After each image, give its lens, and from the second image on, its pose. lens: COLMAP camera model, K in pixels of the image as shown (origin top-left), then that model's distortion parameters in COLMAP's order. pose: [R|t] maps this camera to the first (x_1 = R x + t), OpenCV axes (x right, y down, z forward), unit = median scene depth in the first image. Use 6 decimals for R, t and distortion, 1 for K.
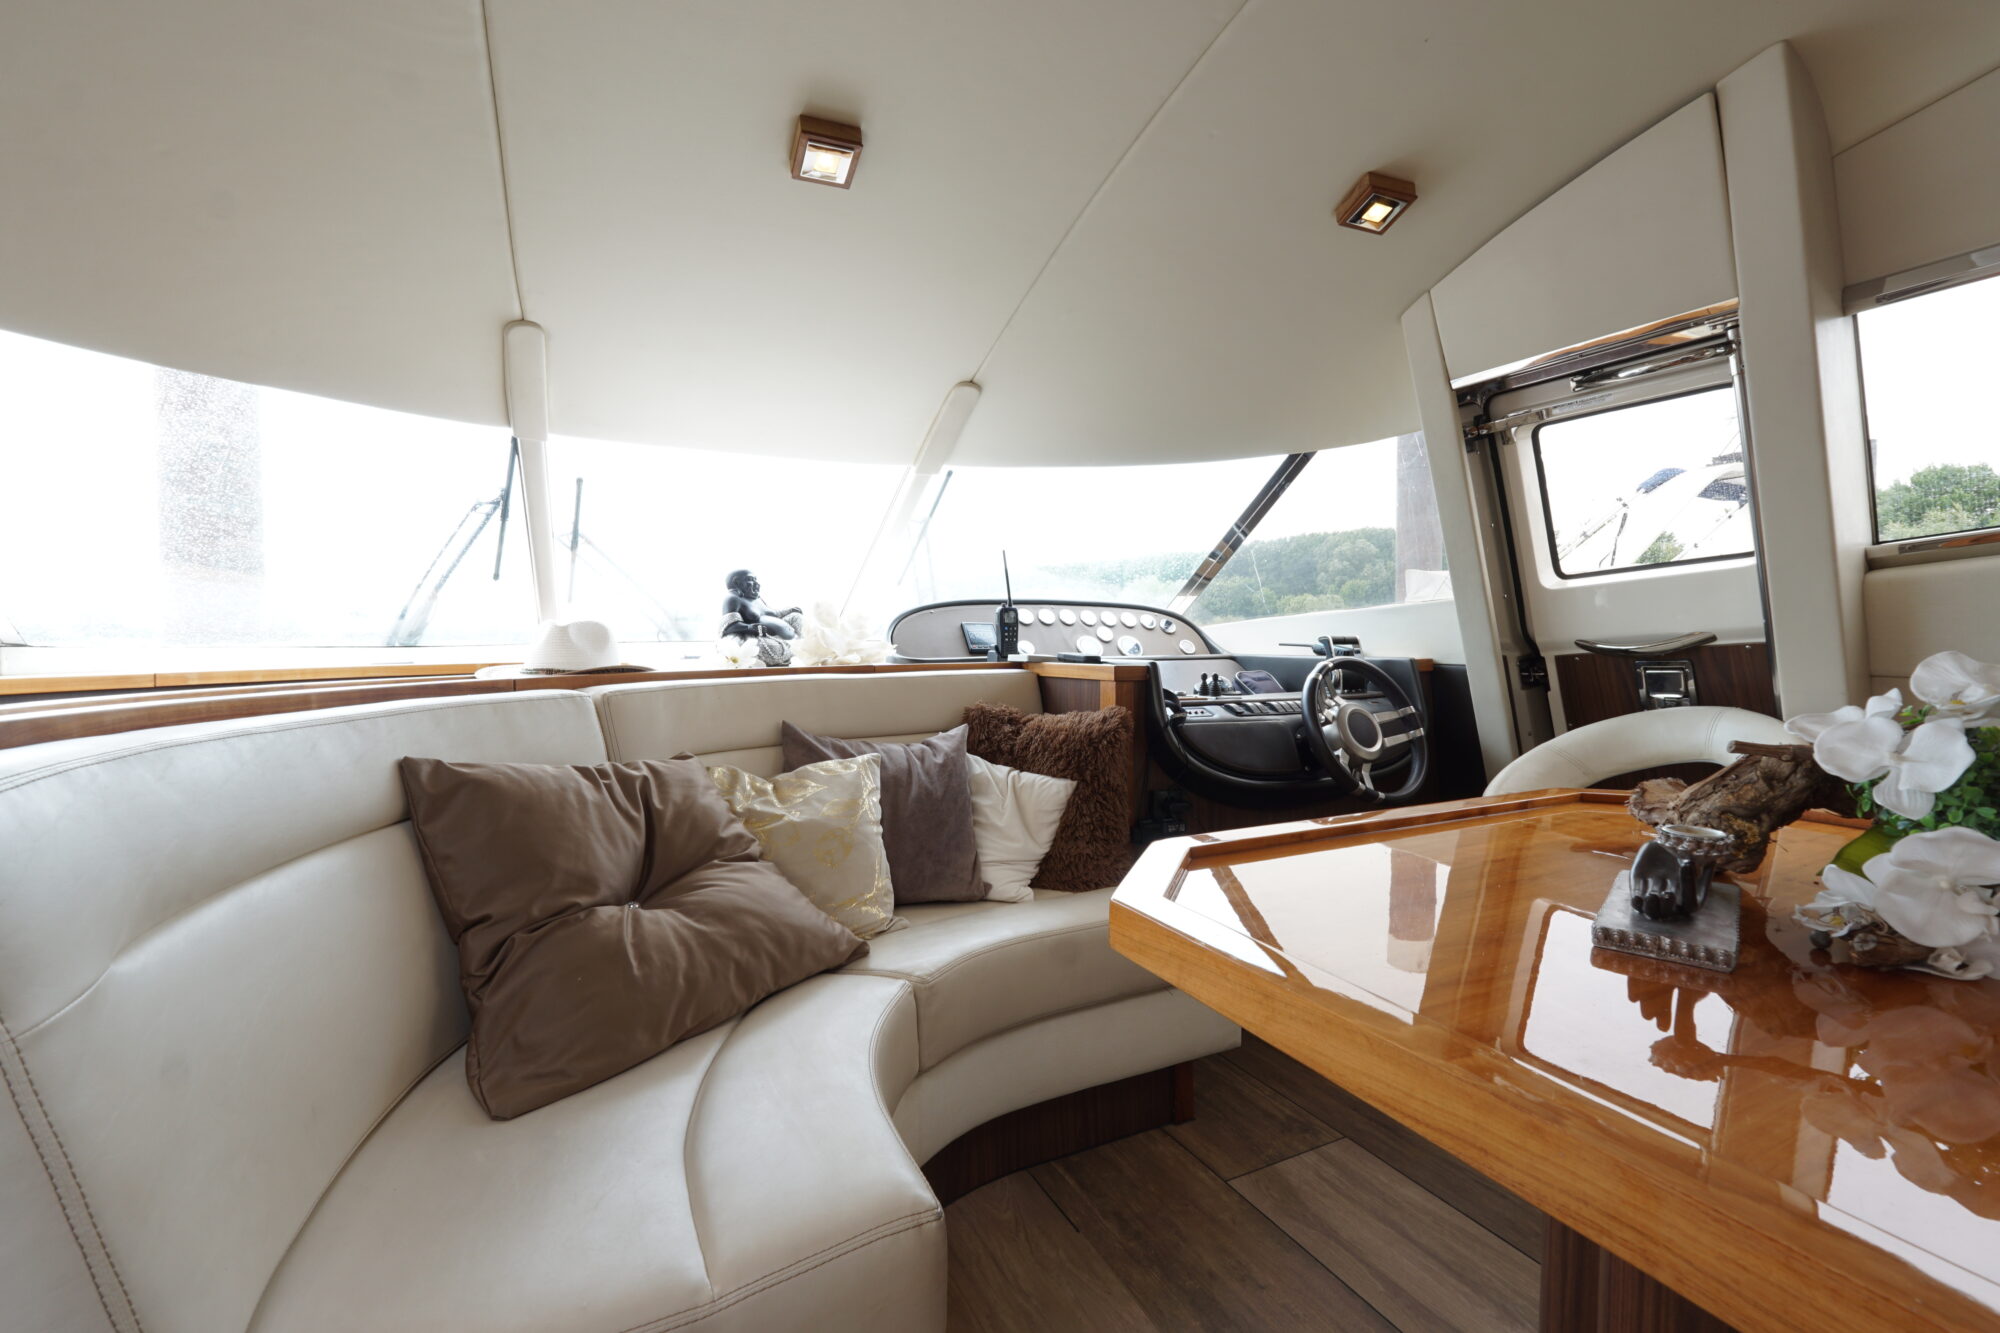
lens RADIAL K [[839.1, 0, 995.6], [0, 839.1, 667.2], [0, 0, 1]] dist [-0.015998, 0.006553]
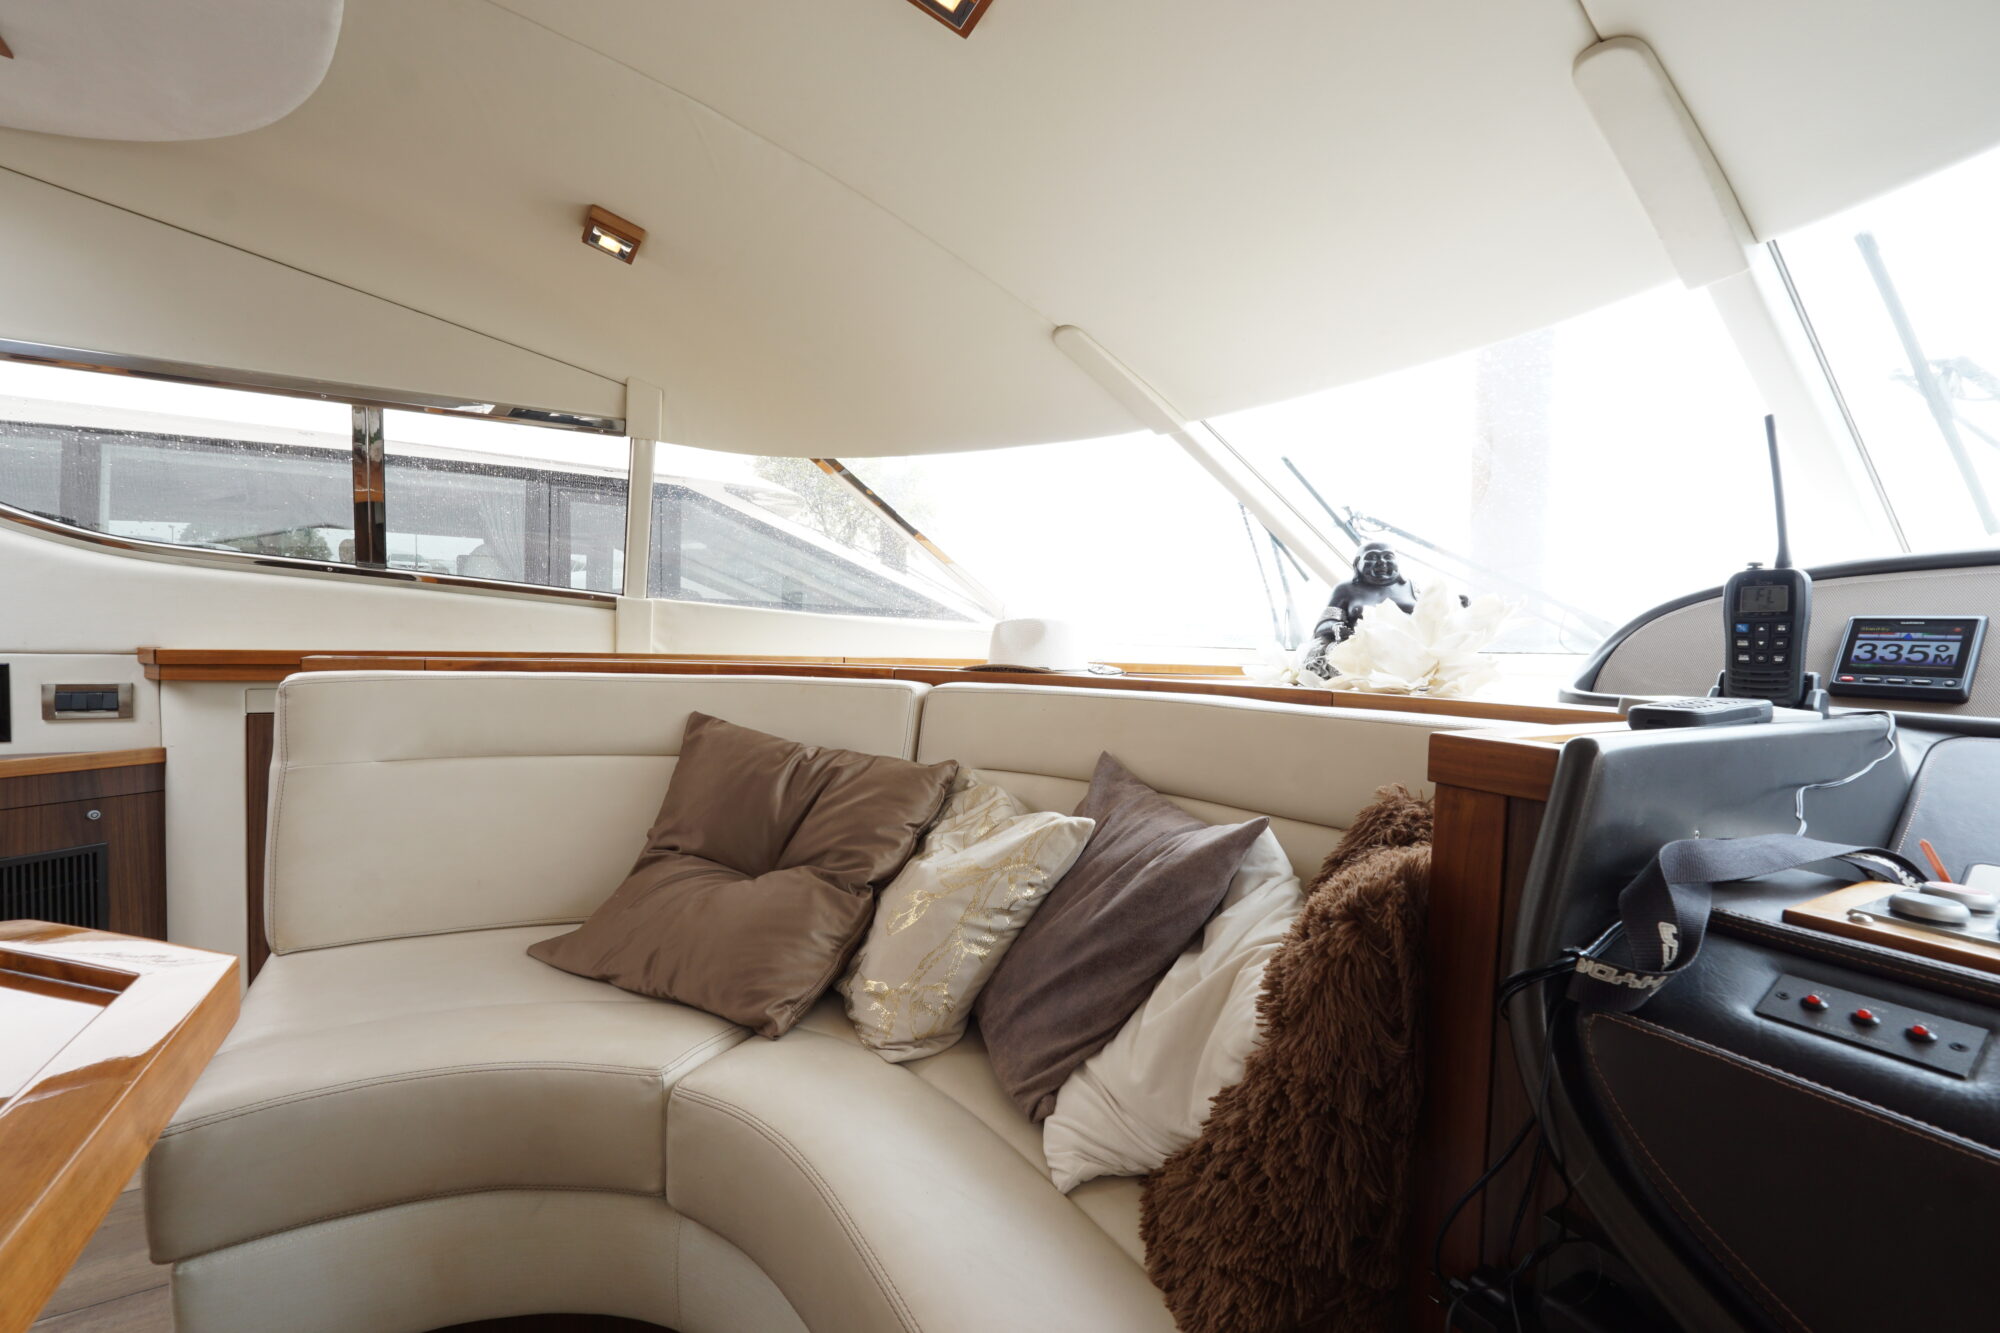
lens RADIAL K [[839.1, 0, 995.6], [0, 839.1, 667.2], [0, 0, 1]] dist [-0.015998, 0.006553]
pose [[0.082991, 0.041667, -0.995679, 0.401990], [-0.059748, 0.997536, 0.036765, -0.025589], [0.994758, 0.056439, 0.085276, 0.732717]]
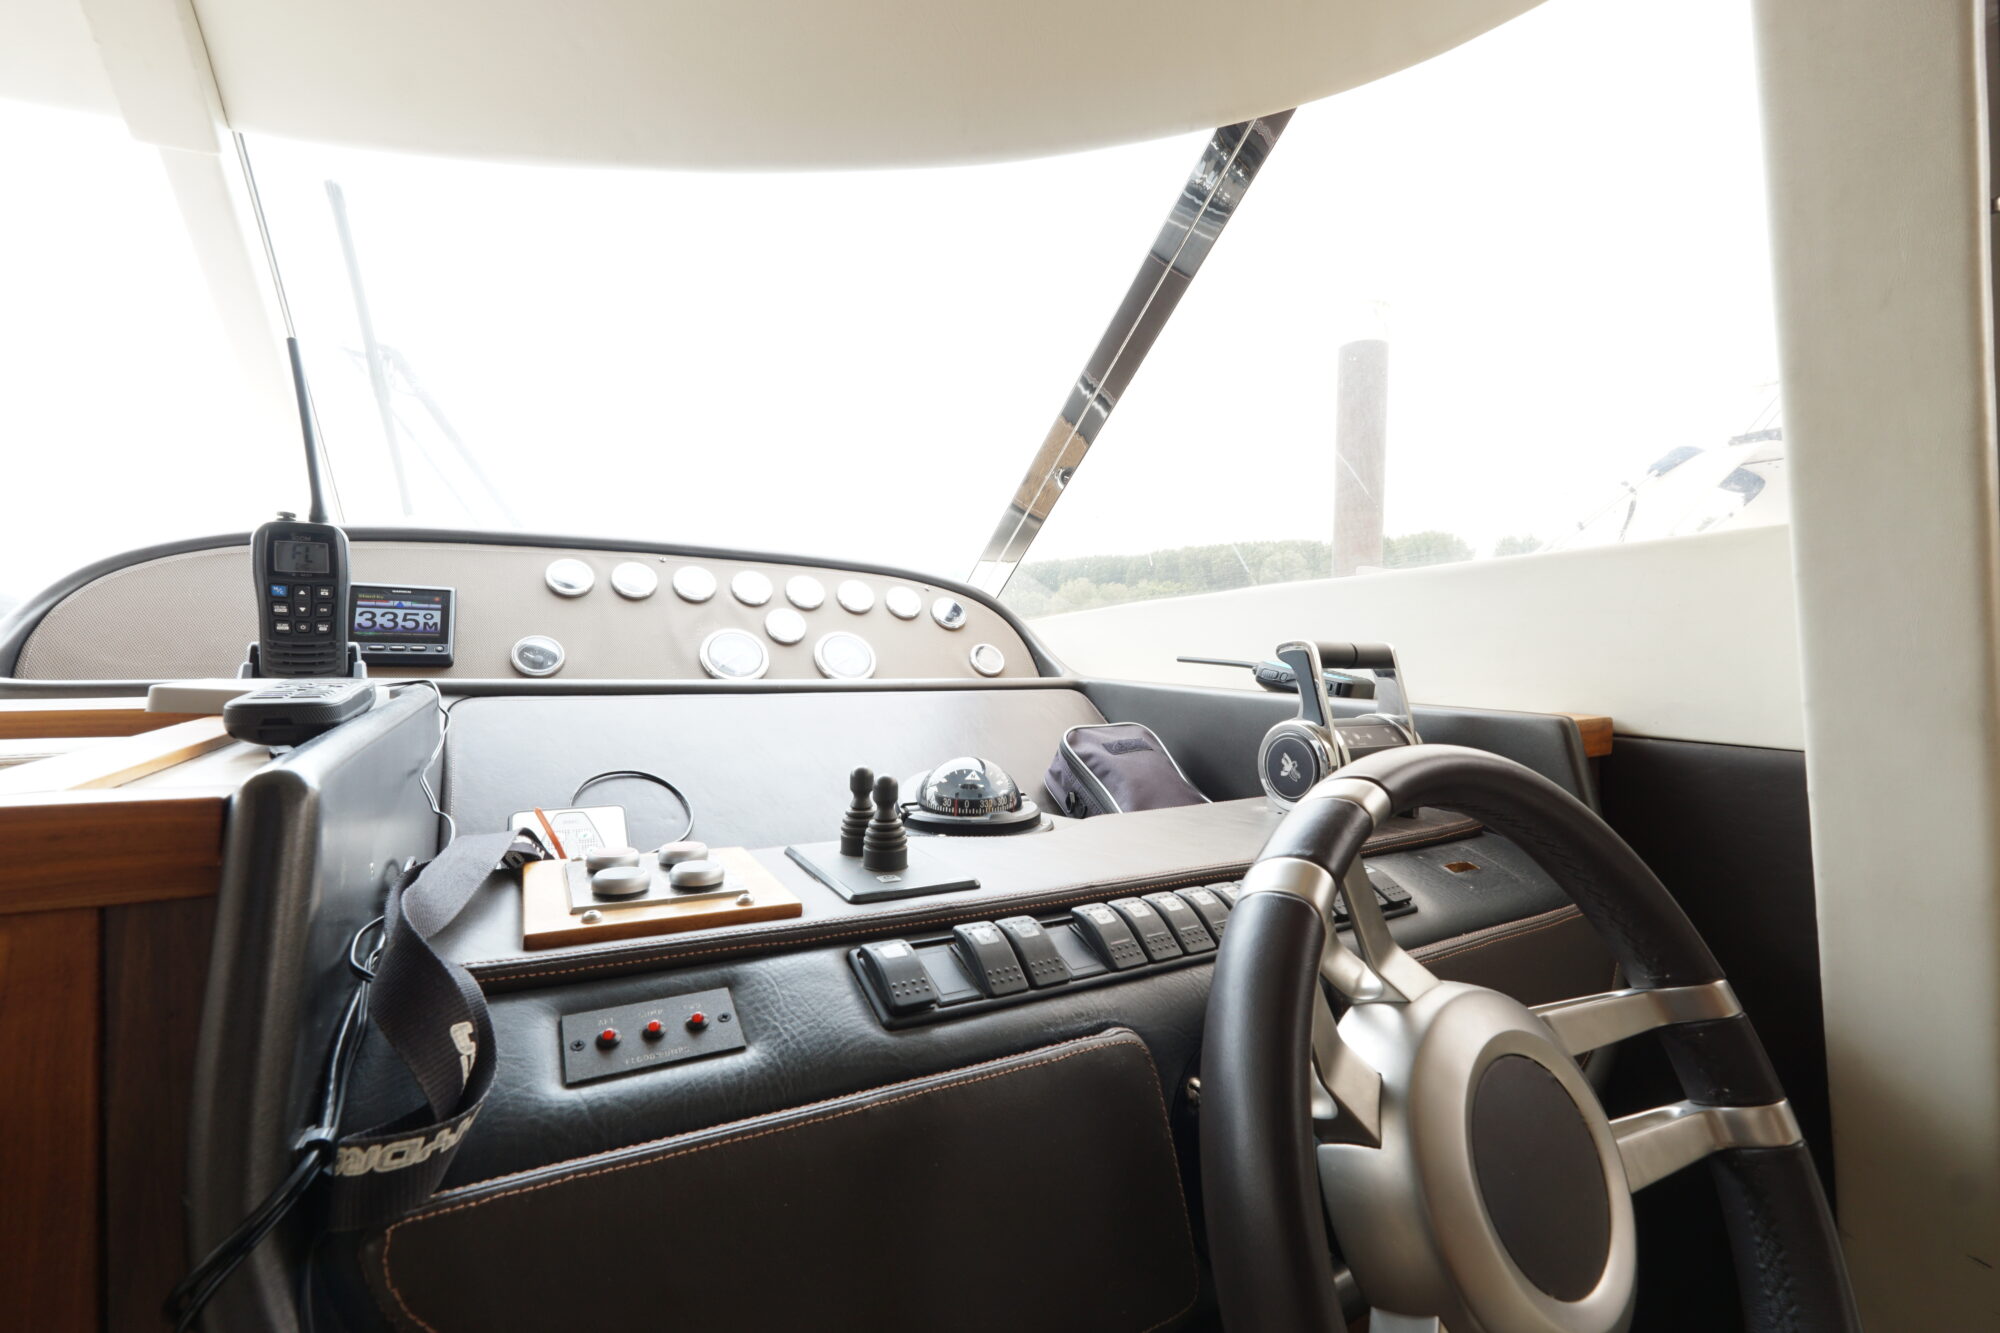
lens RADIAL K [[839.1, 0, 995.6], [0, 839.1, 667.2], [0, 0, 1]] dist [-0.015998, 0.006553]
pose [[0.996855, 0.023433, 0.075706, 0.285830], [-0.023154, 0.999722, -0.004557, -0.025897], [-0.075791, 0.002789, 0.997120, 0.774860]]
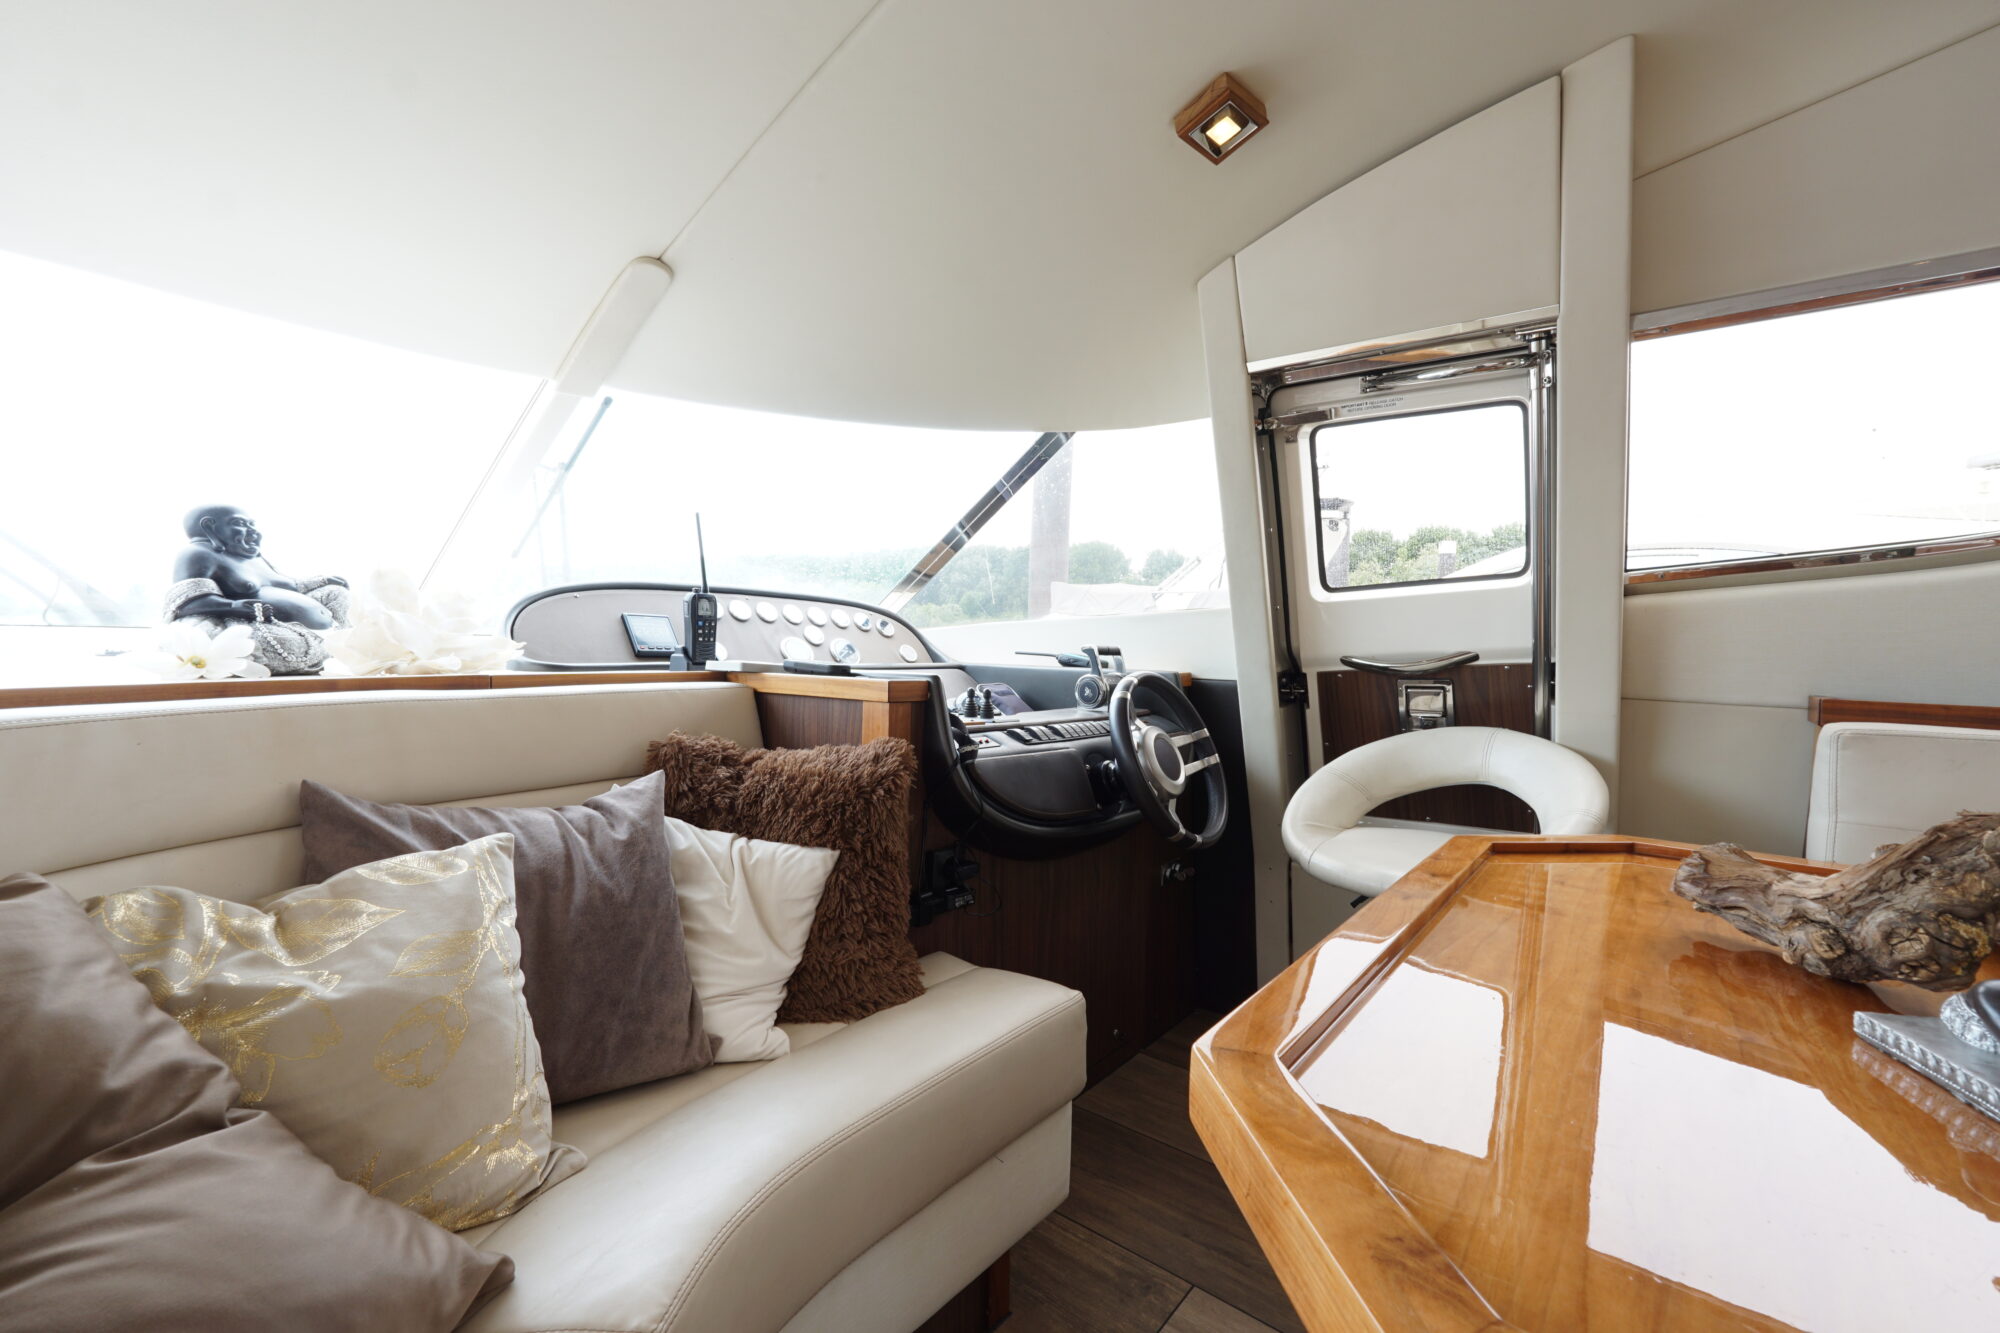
lens RADIAL K [[839.1, 0, 995.6], [0, 839.1, 667.2], [0, 0, 1]] dist [-0.015998, 0.006553]
pose [[0.905352, 0.013289, 0.424454, -0.070094], [-0.012036, 0.999912, -0.005633, -0.009445], [-0.424491, -0.000009, 0.905432, 0.289864]]
